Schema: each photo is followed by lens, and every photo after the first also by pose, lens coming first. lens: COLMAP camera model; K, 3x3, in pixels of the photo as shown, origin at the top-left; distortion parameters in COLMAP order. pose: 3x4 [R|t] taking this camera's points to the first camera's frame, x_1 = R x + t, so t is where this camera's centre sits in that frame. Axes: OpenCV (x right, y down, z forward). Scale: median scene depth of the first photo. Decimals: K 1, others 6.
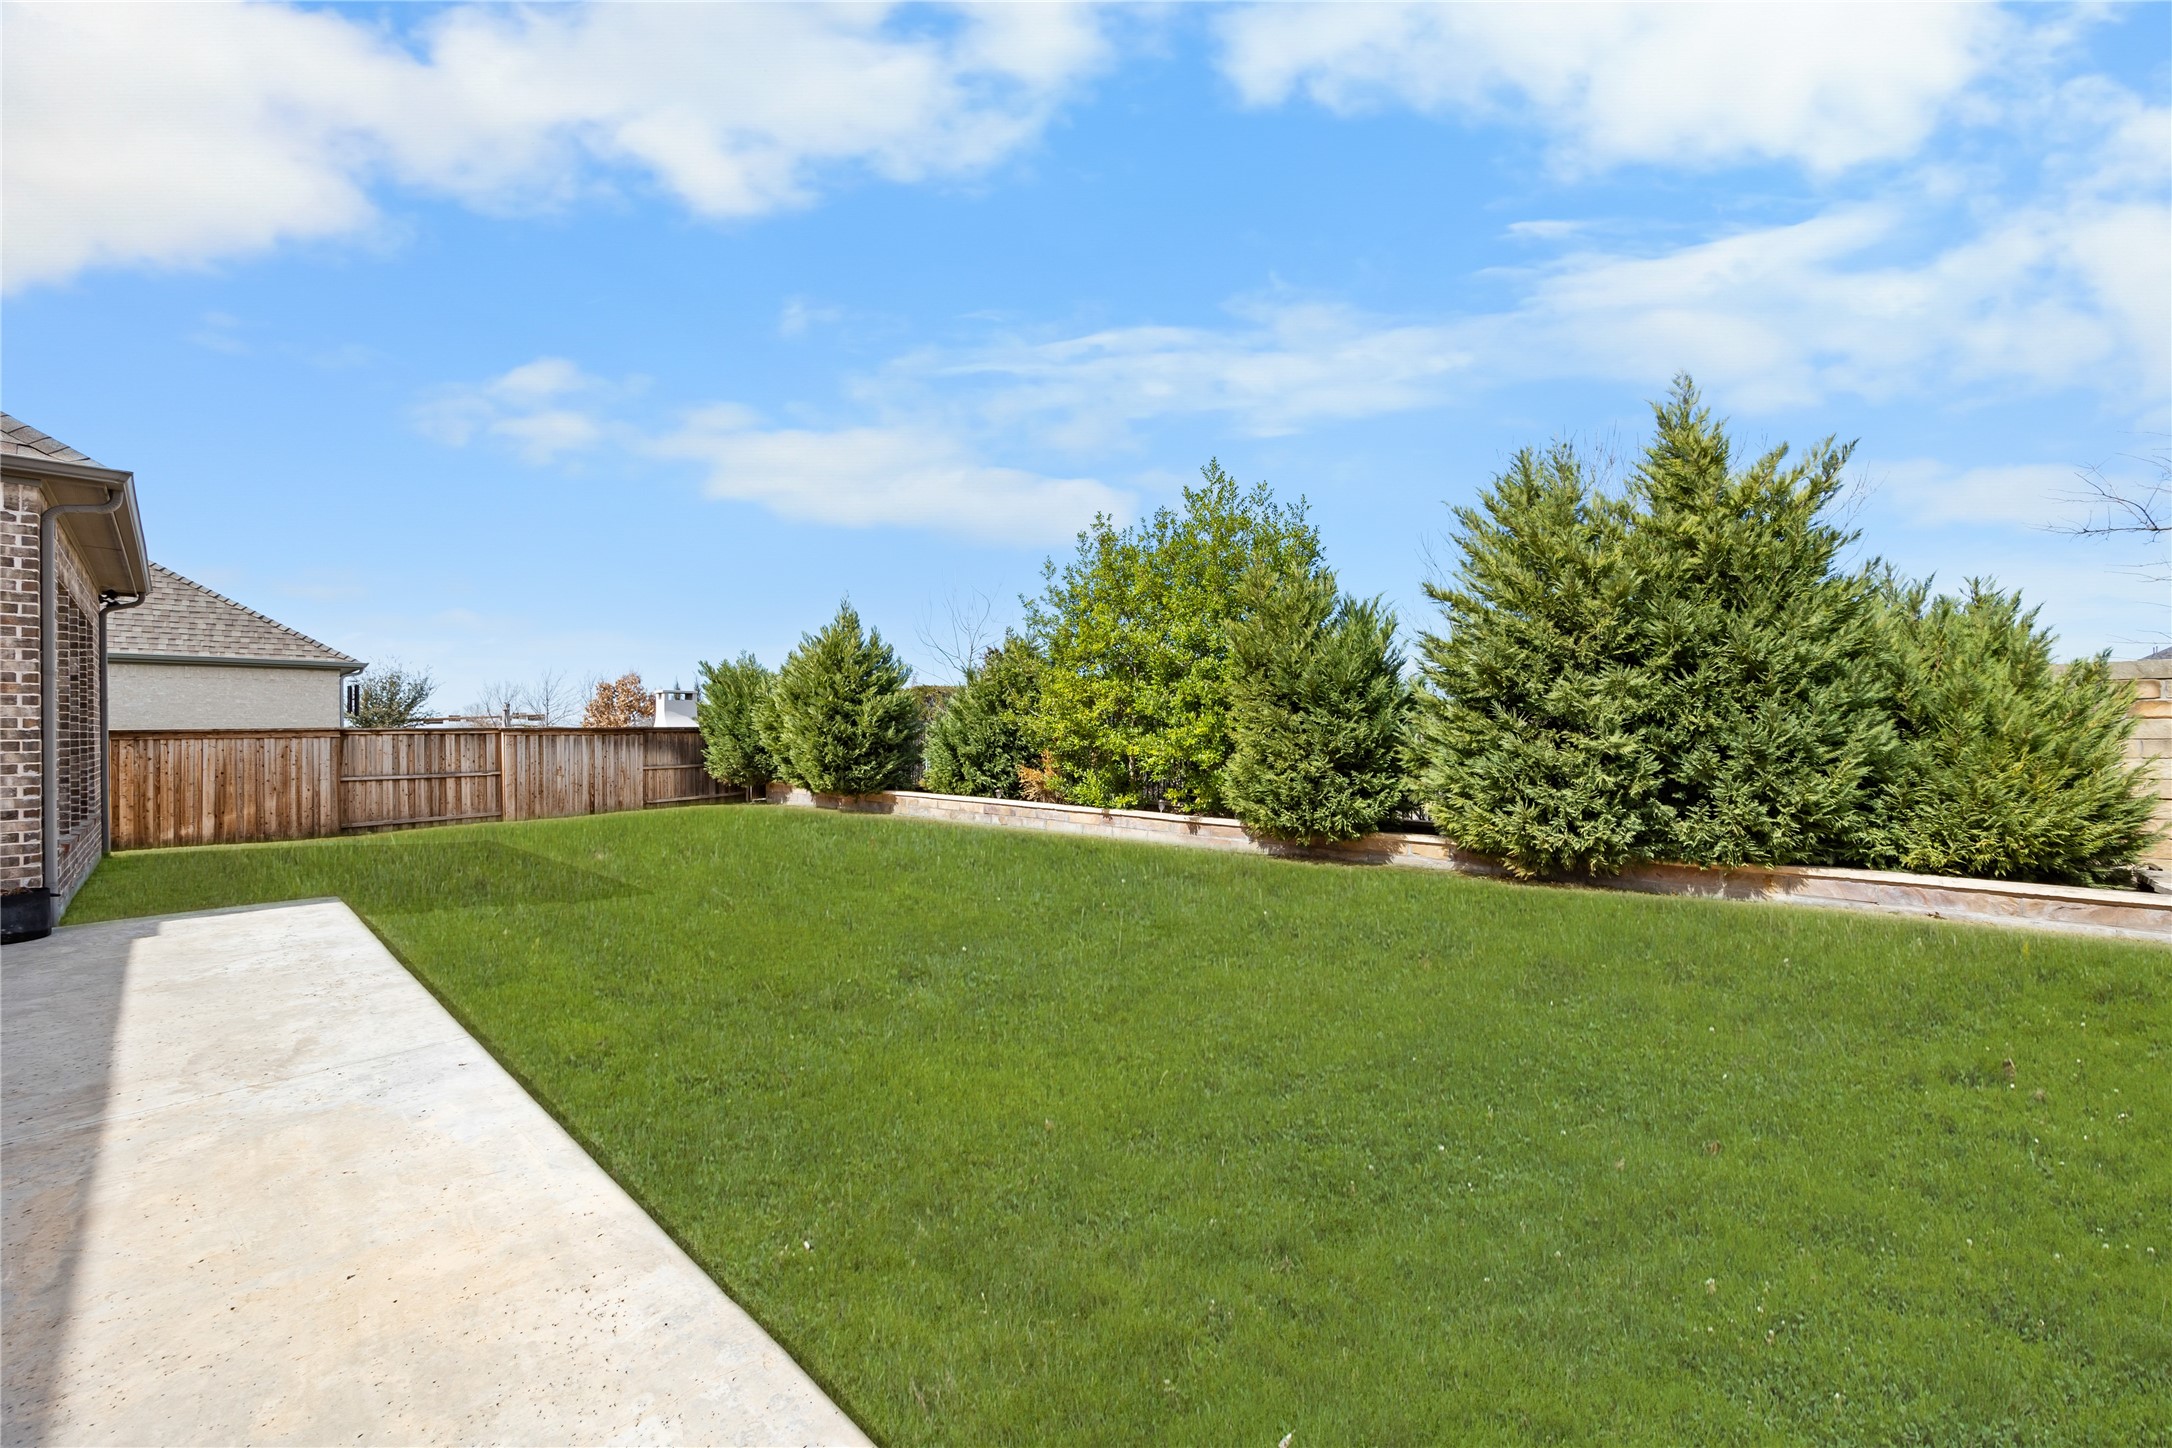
lens RADIAL K [[833.0, 0, 1086.0], [0, 833.0, 724.0], [0, 0, 1]] dist [0.000272, -0.000395]
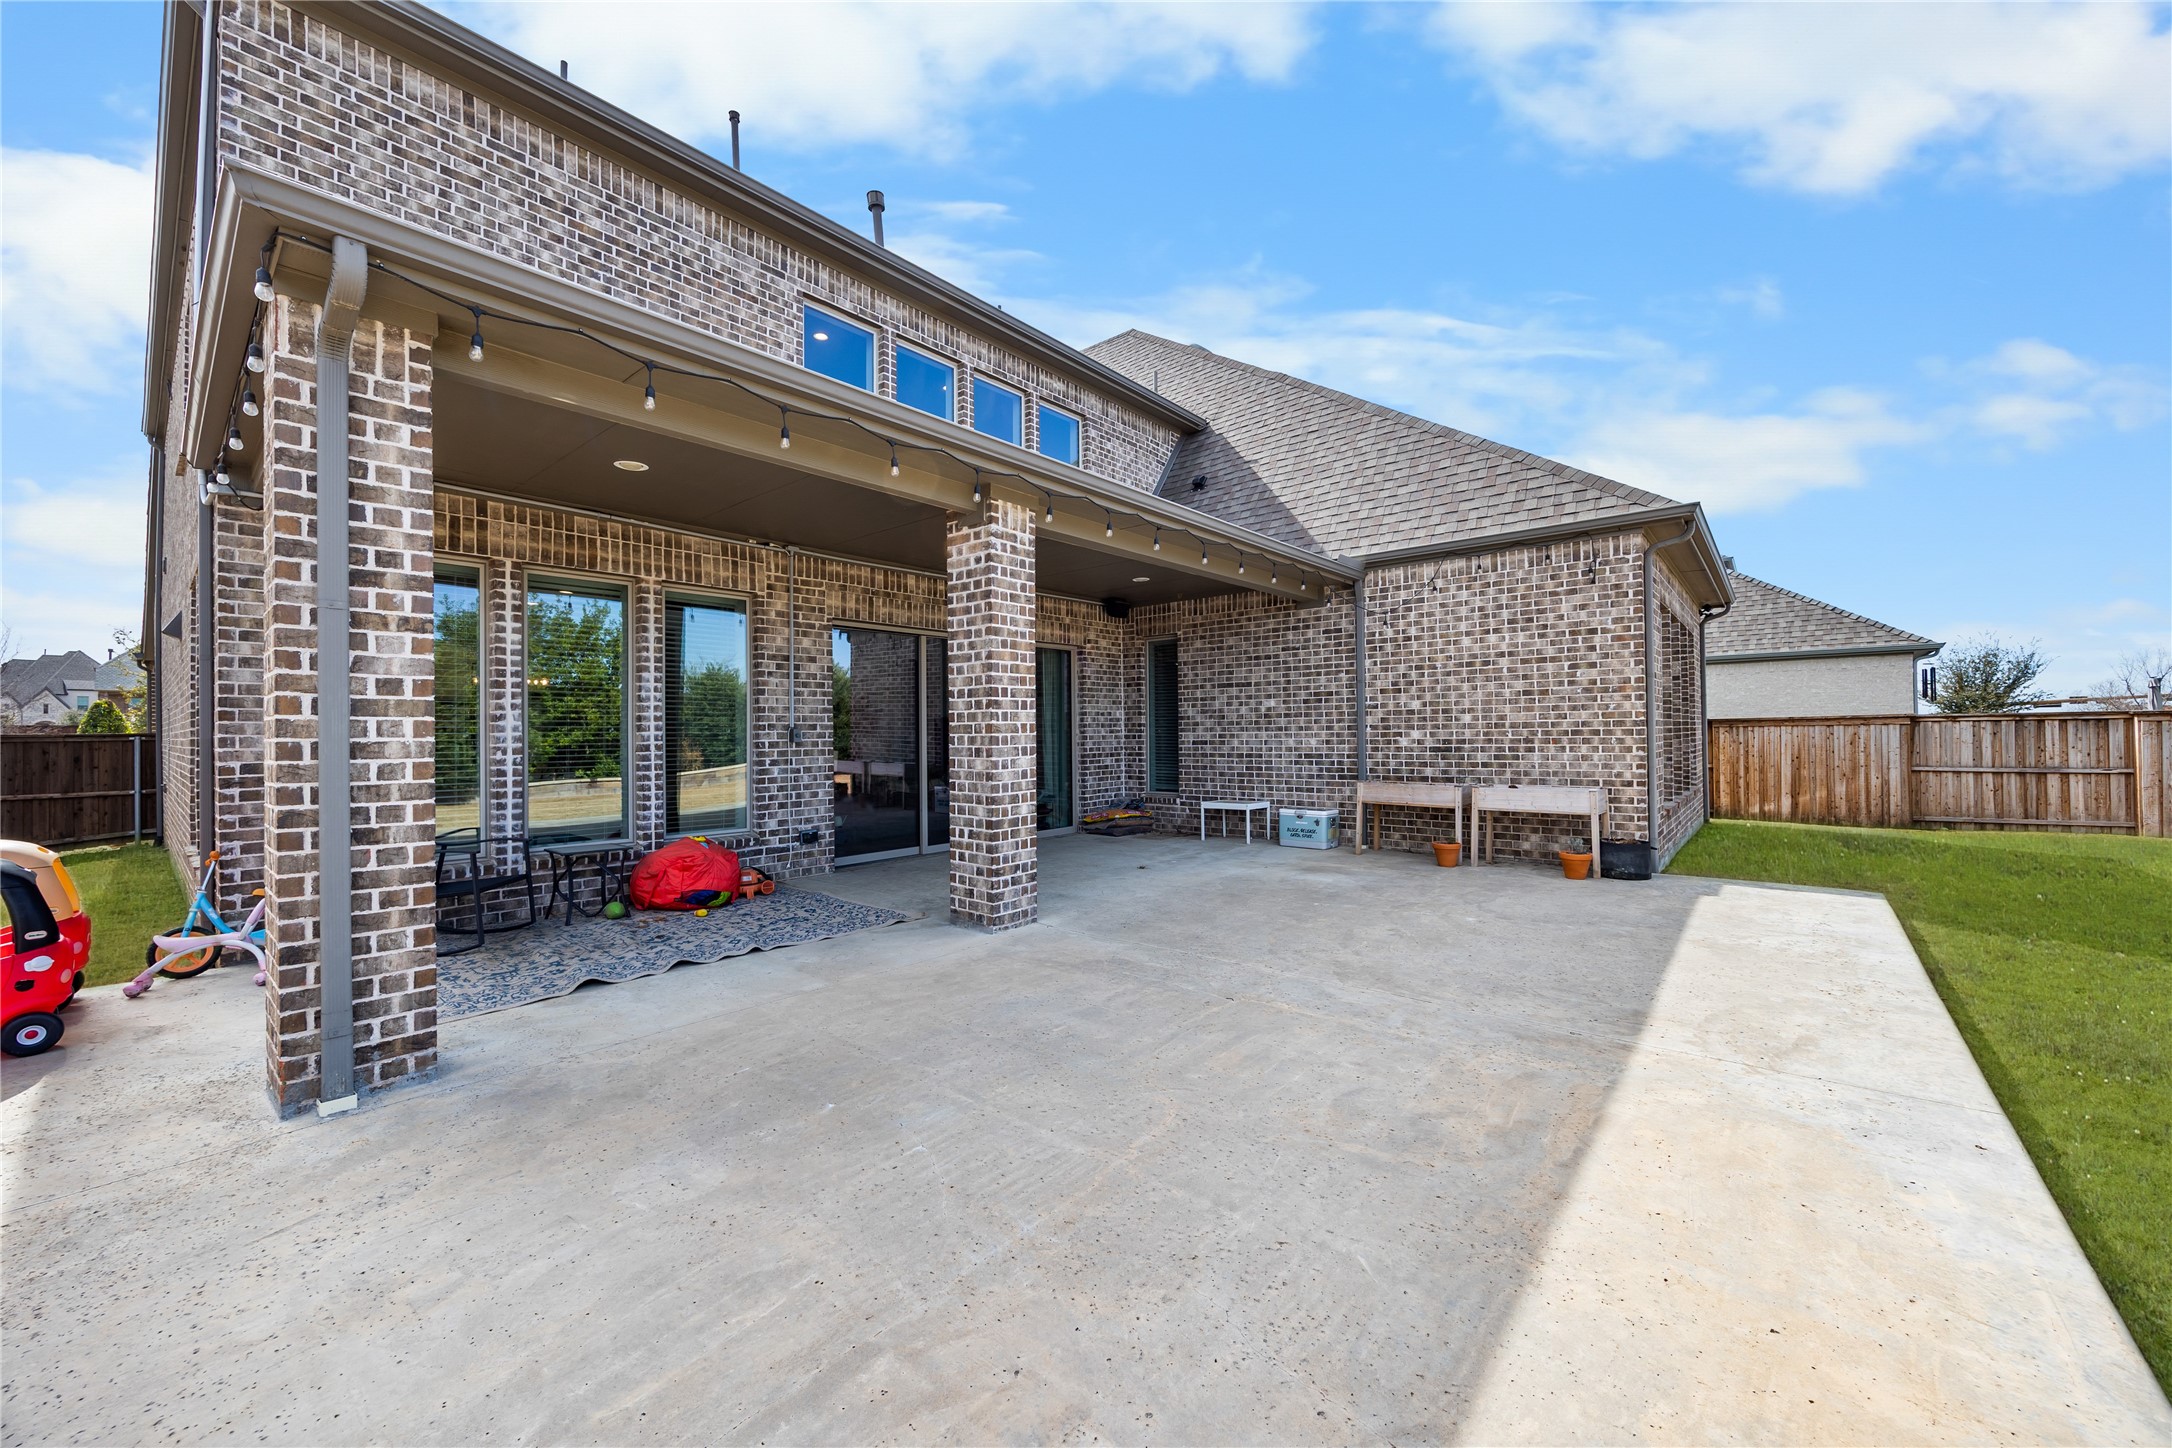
lens RADIAL K [[821.1, 0, 1093.8], [0, 821.1, 732.2], [0, 0, 1]] dist [-0.002045, -0.000508]
pose [[0.042795, 0.006675, -0.999062, -0.006584], [0.019064, 0.999790, 0.007497, 0.000325], [0.998902, -0.019367, 0.042659, 0.037645]]
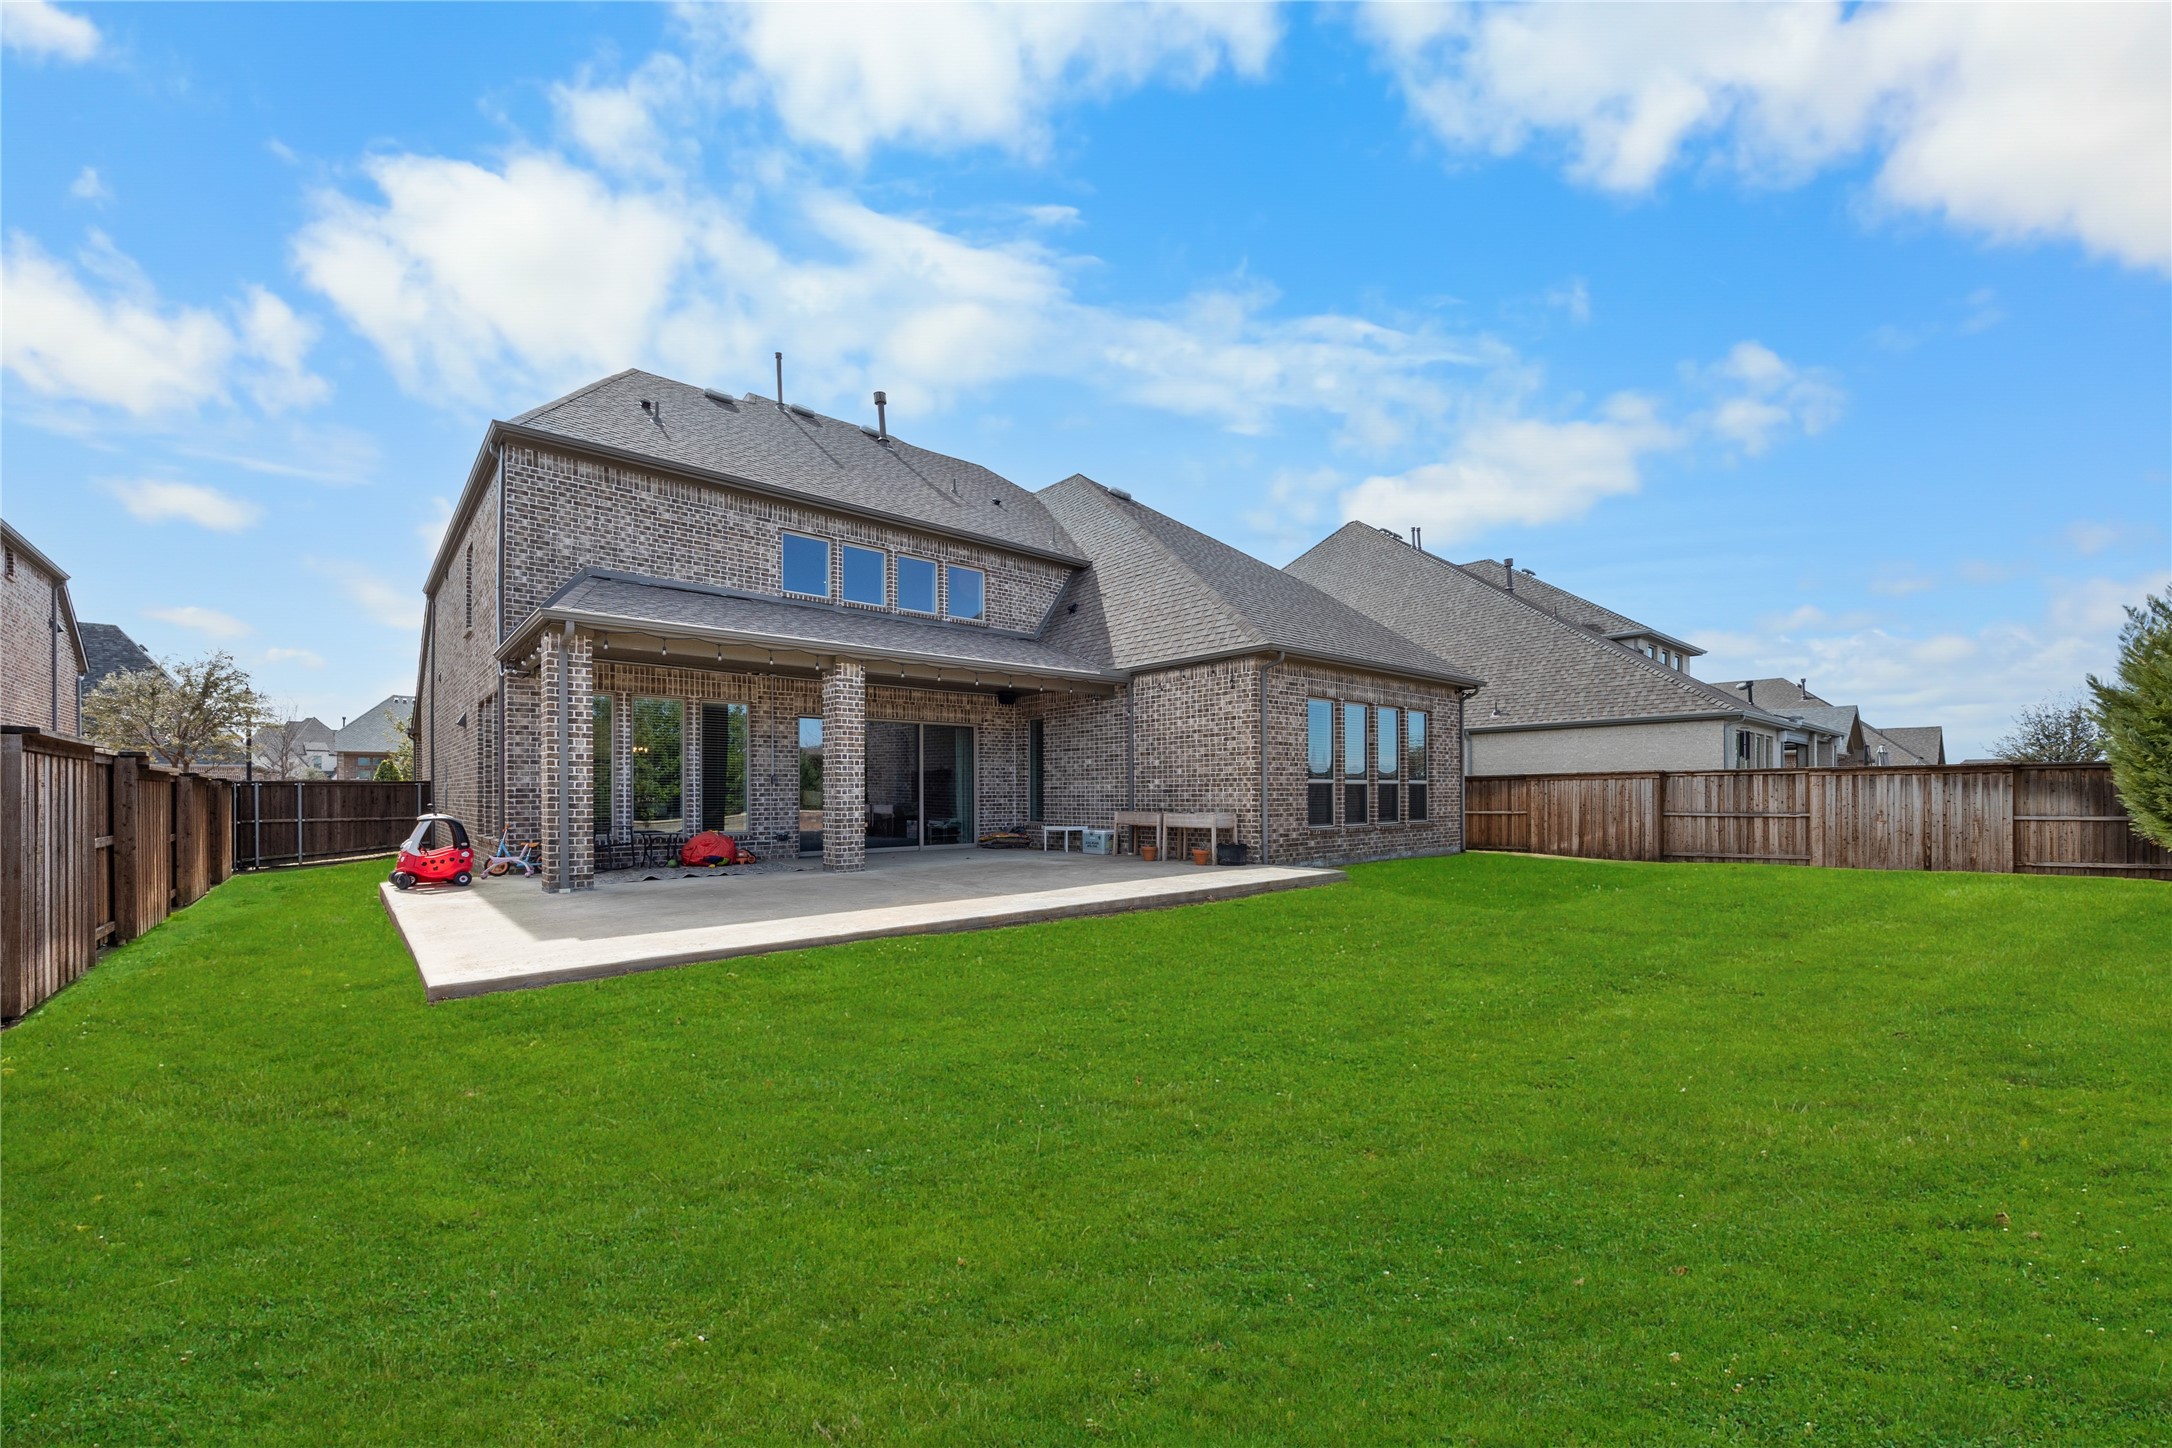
lens RADIAL K [[837.7, 0, 1086.3], [0, 837.7, 795.0], [0, 0, 1]] dist [-0.001028, -0.000064]
pose [[-0.095780, 0.011440, -0.995337, 0.409023], [0.015420, 0.999831, 0.010008, 0.017031], [0.995283, -0.014389, -0.095940, 0.336880]]
